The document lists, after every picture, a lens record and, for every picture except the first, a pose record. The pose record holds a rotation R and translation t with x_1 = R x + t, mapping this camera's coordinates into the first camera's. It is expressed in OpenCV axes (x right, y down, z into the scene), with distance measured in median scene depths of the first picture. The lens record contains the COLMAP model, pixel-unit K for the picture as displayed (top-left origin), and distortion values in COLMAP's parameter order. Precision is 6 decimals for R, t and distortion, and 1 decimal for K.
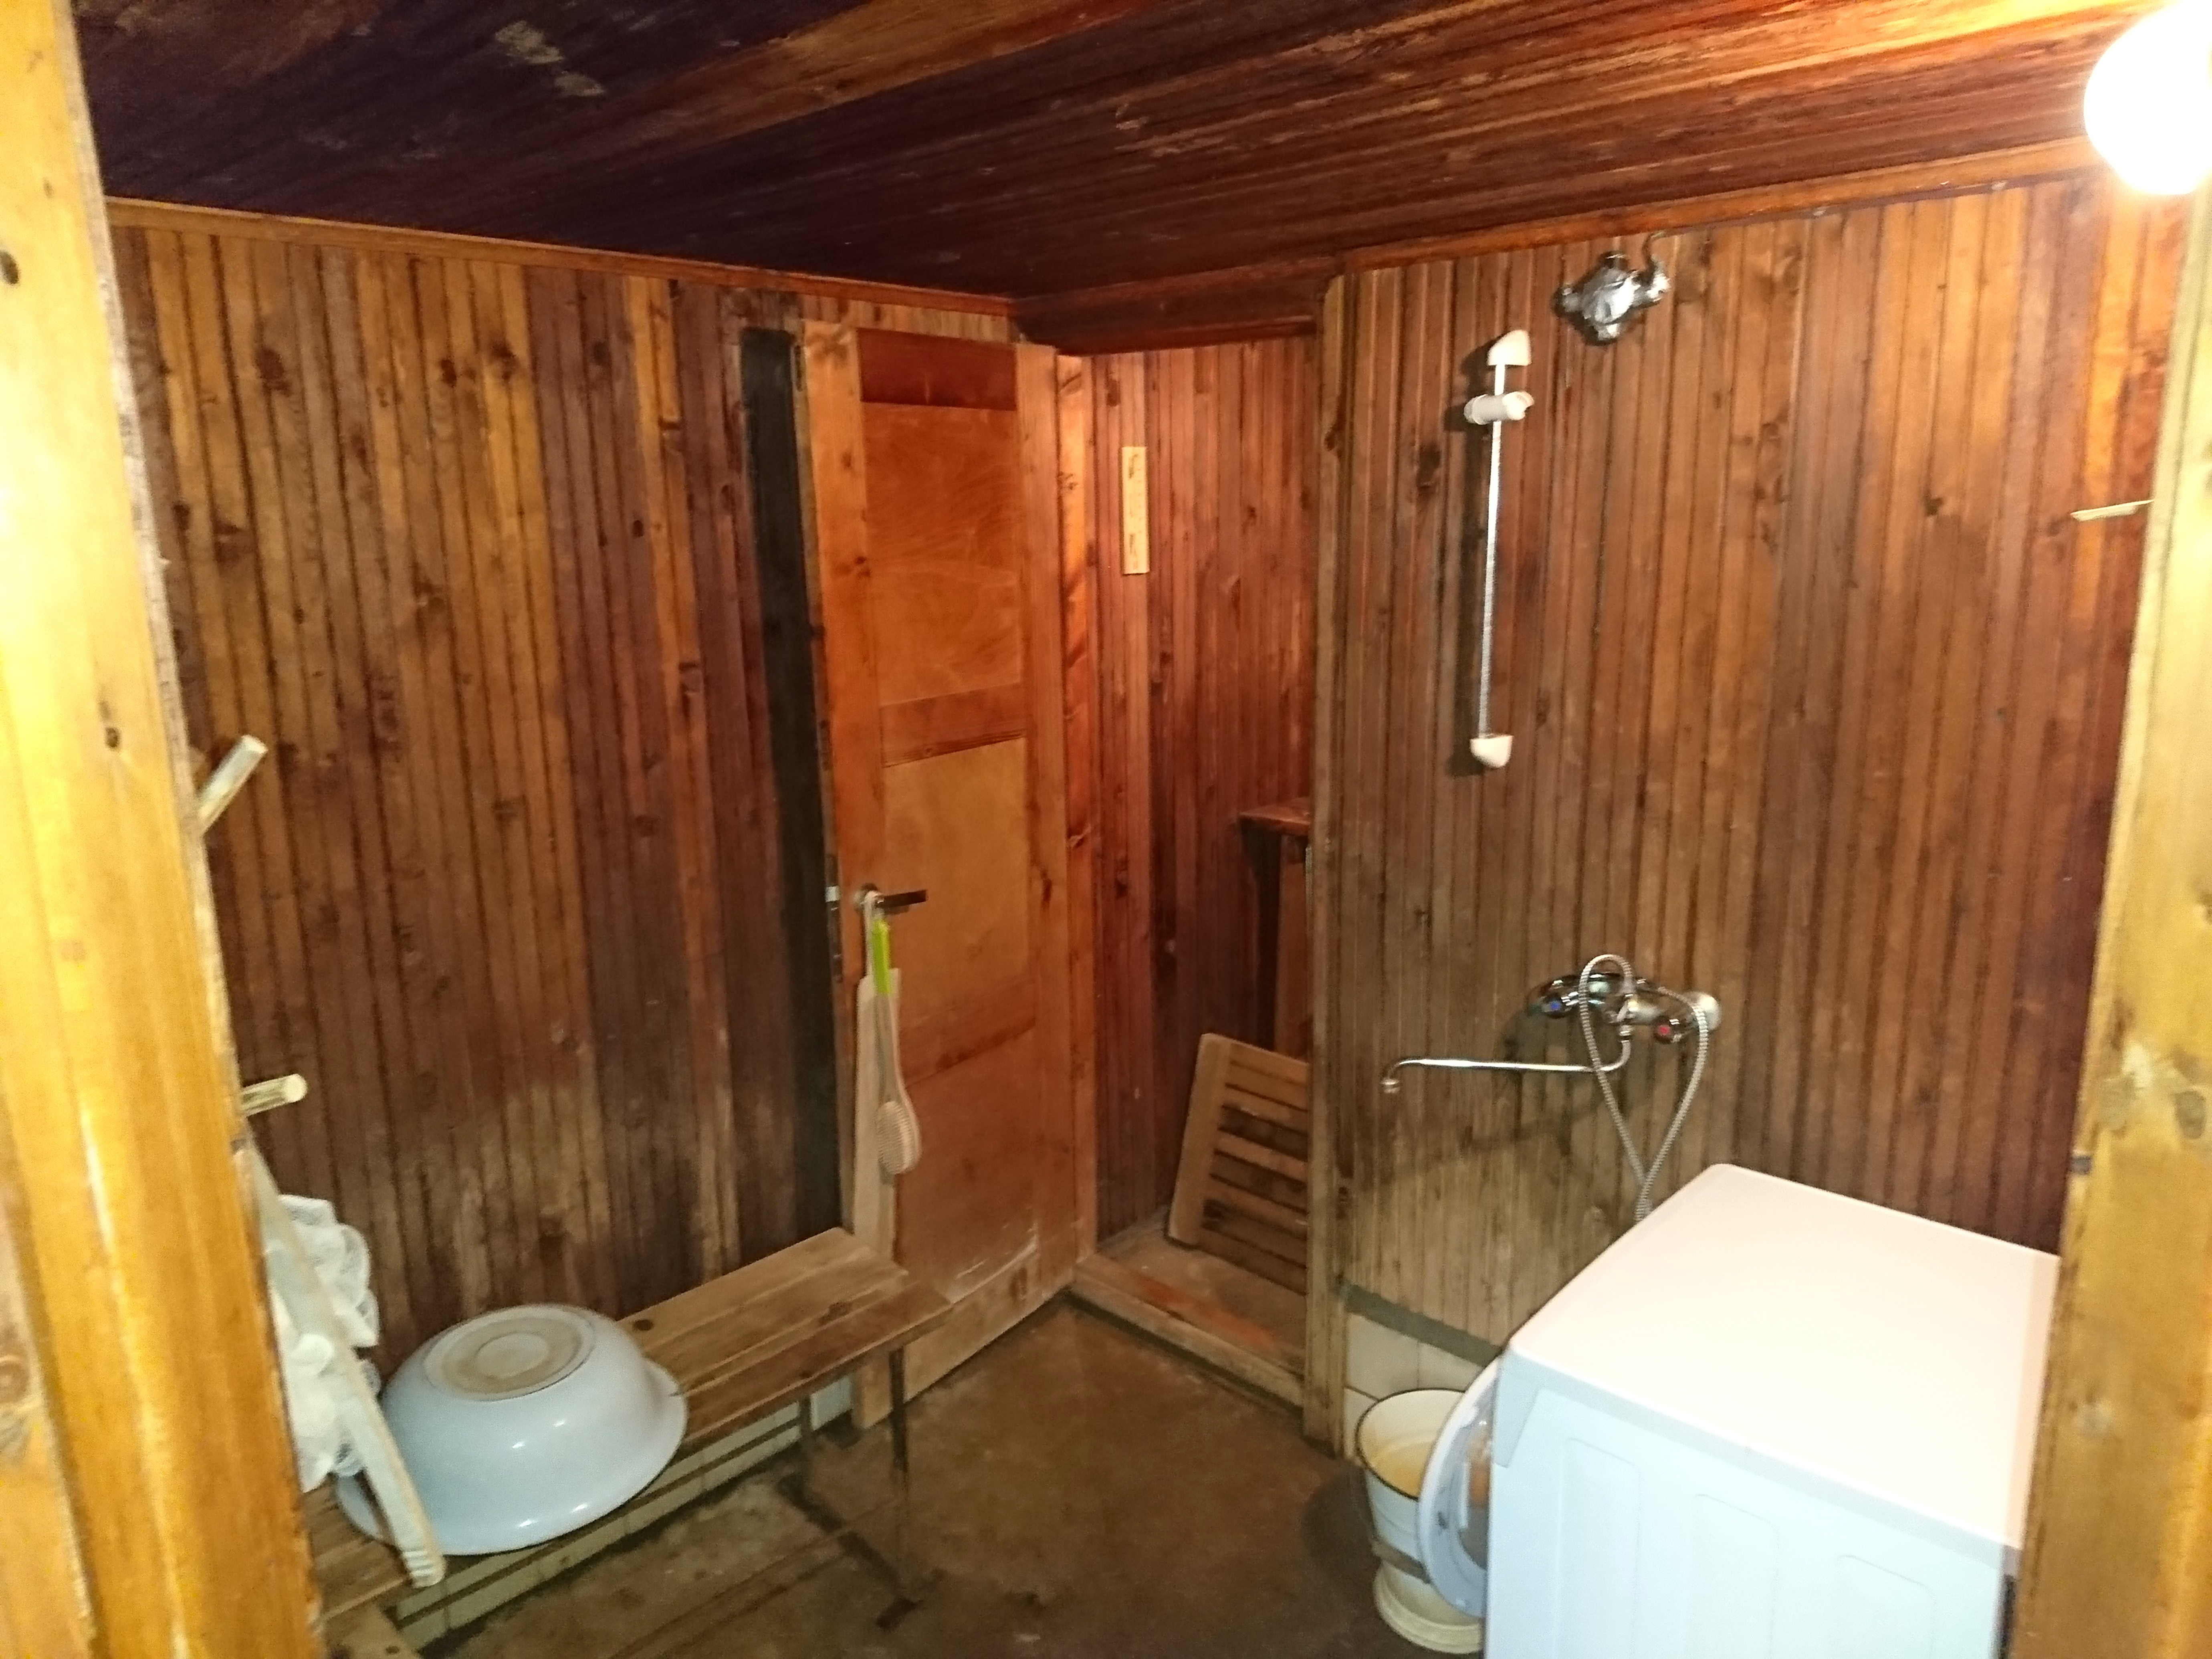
lens RADIAL K [[1556.5, 0, 1106.0], [0, 1556.5, 829.5], [0, 0, 1]] dist [0.105124, -0.154838]
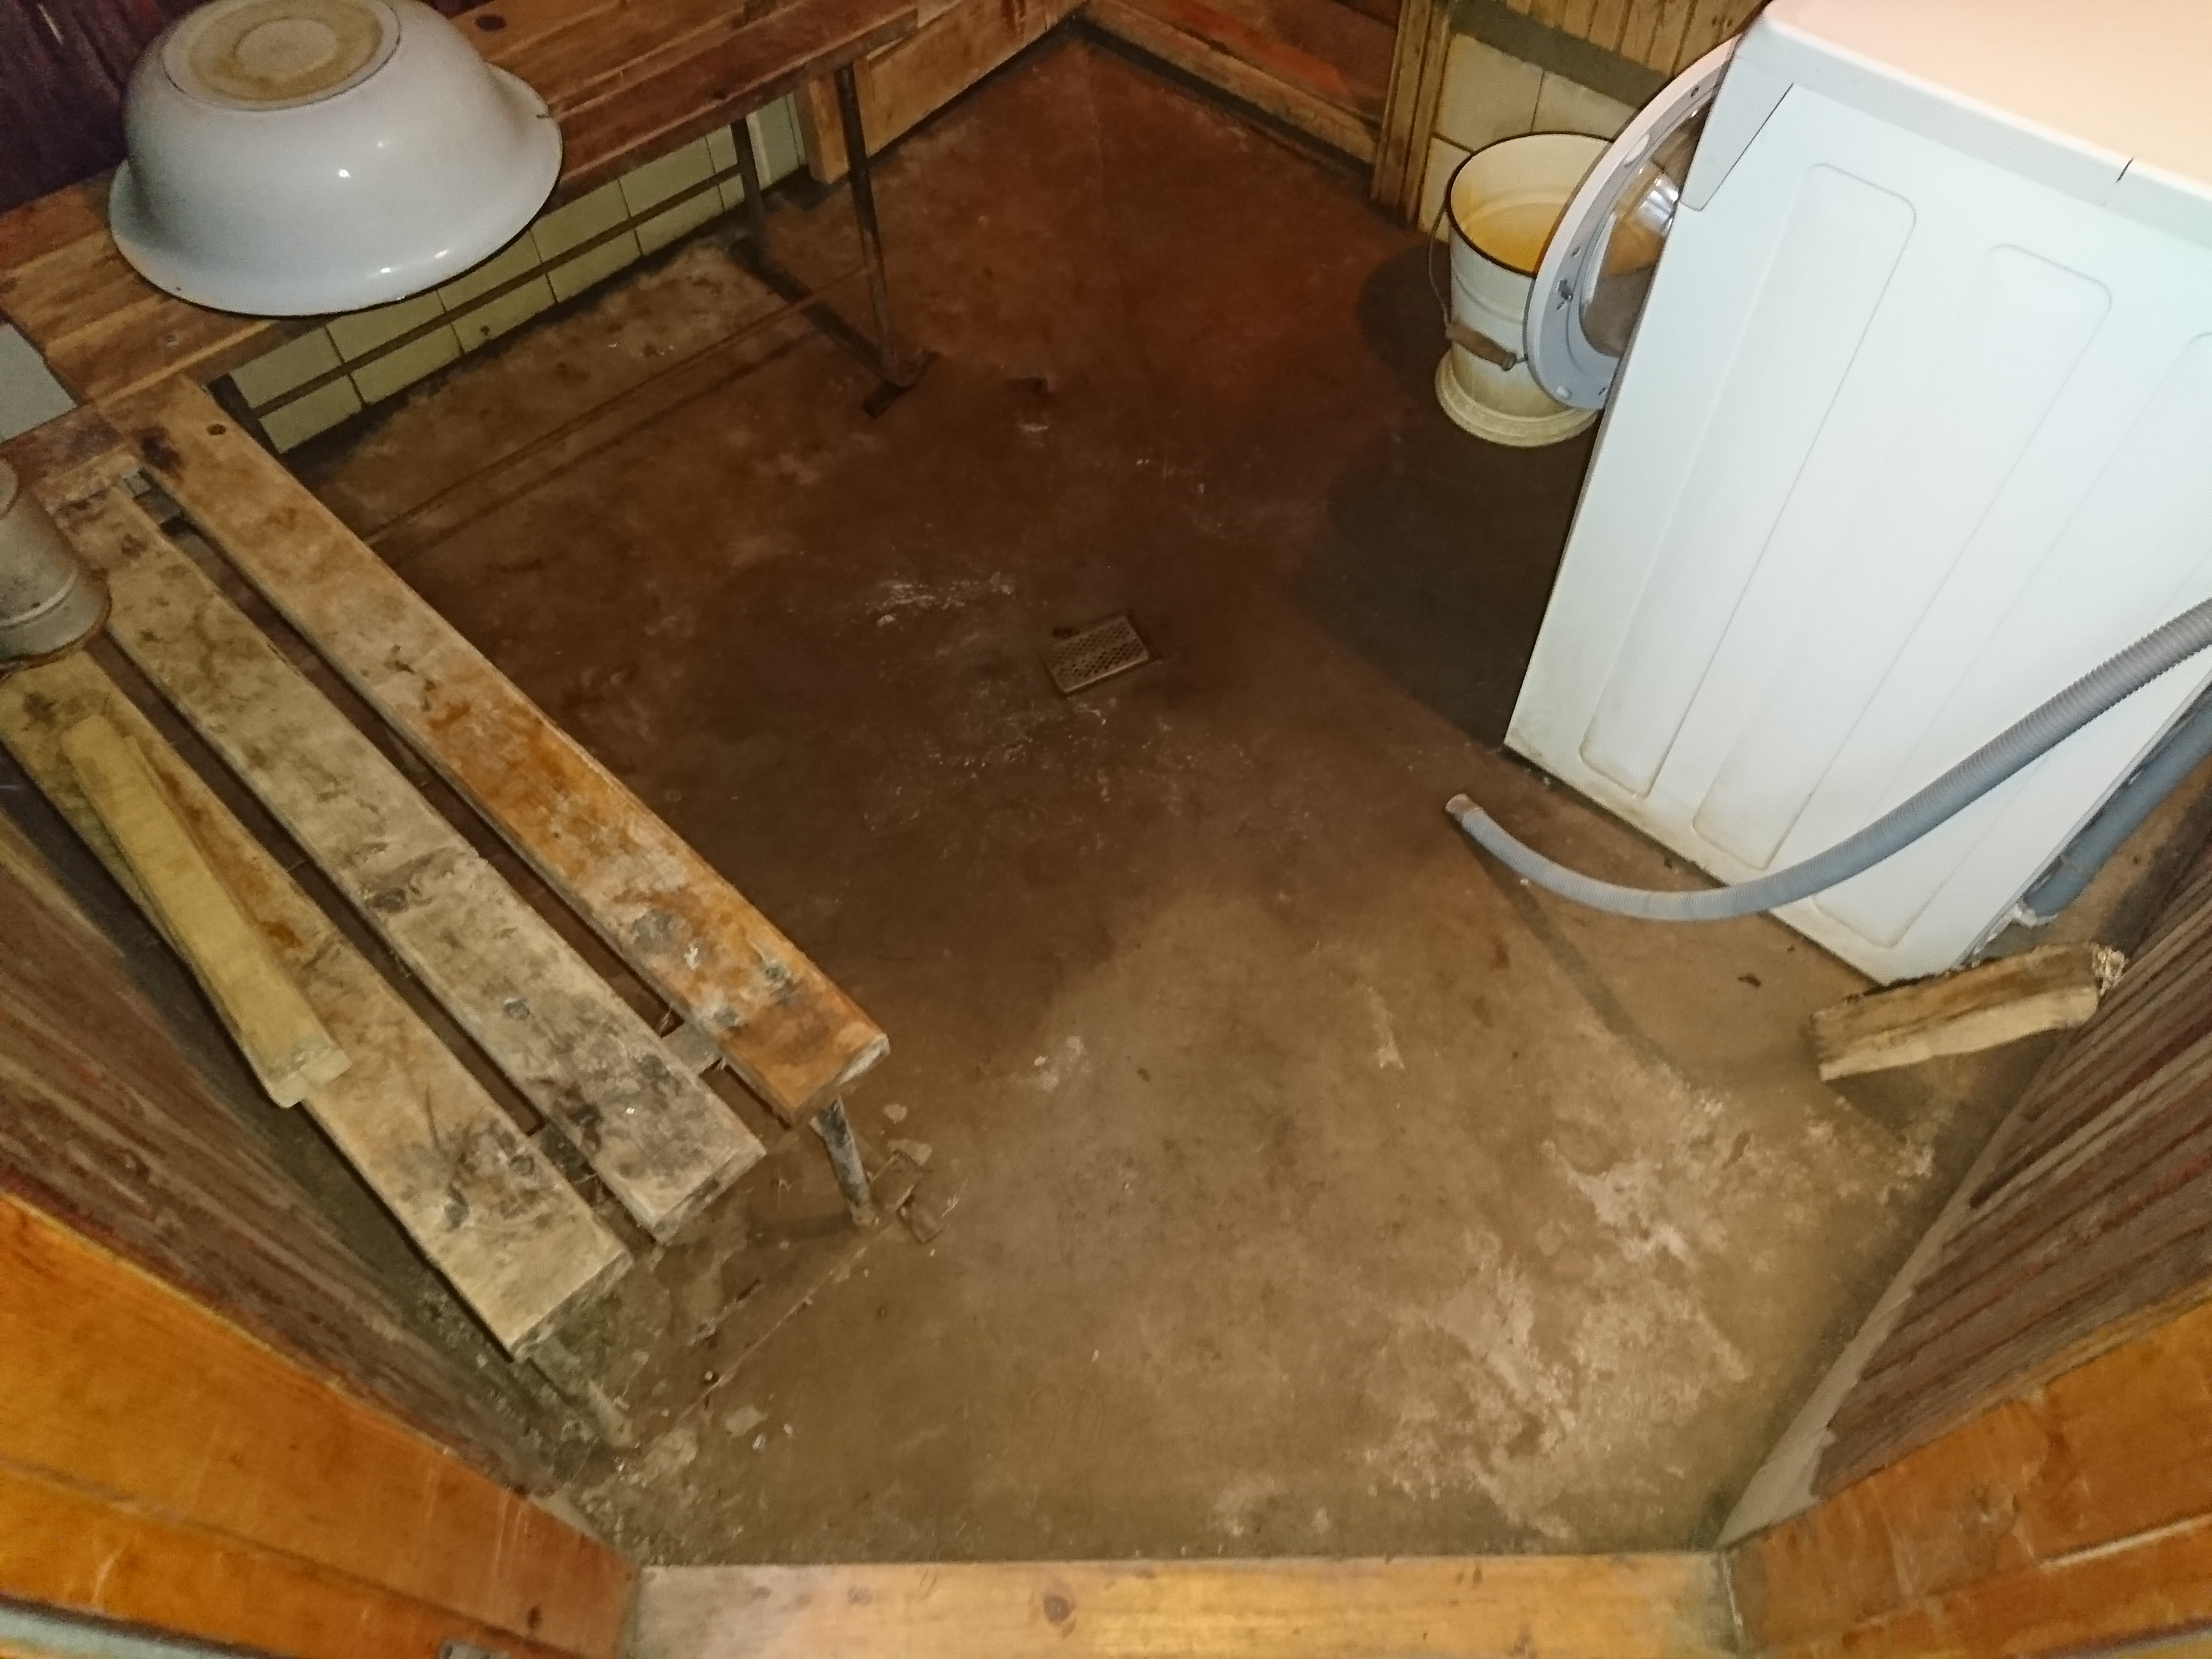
lens RADIAL K [[1556.5, 0, 1106.0], [0, 1556.5, 829.5], [0, 0, 1]] dist [0.105124, -0.154838]
pose [[0.999845, 0.015444, -0.008478, 0.001567], [-0.005922, 0.747859, 0.663831, 0.095147], [0.016593, -0.663678, 0.747834, 0.191019]]
